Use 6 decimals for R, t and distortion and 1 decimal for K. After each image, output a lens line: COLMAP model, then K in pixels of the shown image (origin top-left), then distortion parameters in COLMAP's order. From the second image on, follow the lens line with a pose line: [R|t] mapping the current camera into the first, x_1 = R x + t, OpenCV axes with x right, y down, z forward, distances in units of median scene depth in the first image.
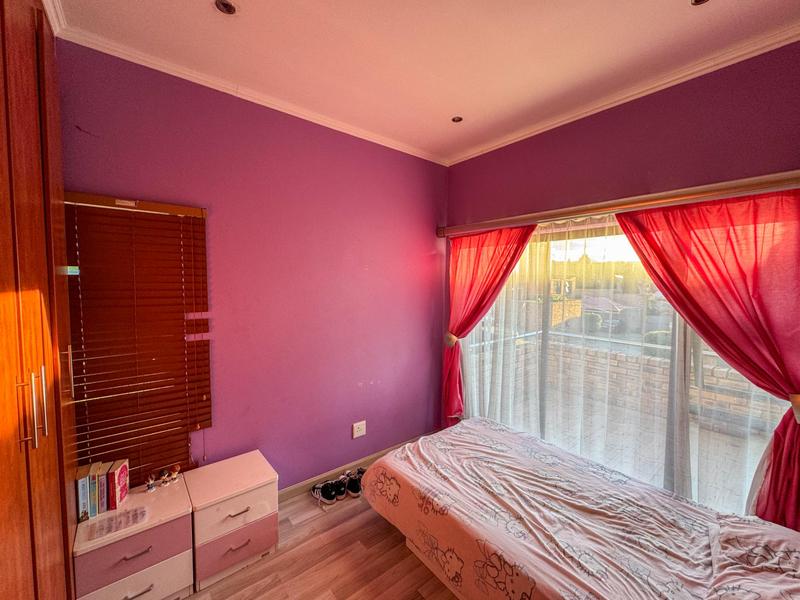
lens RADIAL K [[324.0, 0, 399.3], [0, 324.0, 298.7], [0, 0, 1]] dist [-0.004293, 0.000338]
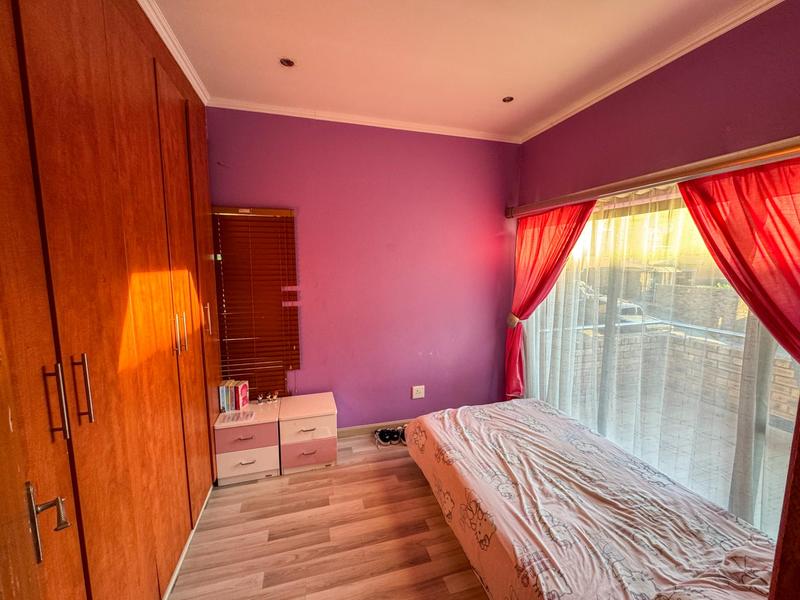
lens RADIAL K [[324.0, 0, 400.3], [0, 324.0, 298.4], [0, 0, 1]] dist [-0.004293, 0.000338]
pose [[0.921153, 0.038765, -0.387266, 0.355567], [-0.016053, 0.997965, 0.061712, 0.001701], [0.388870, -0.050629, 0.919901, -0.095449]]
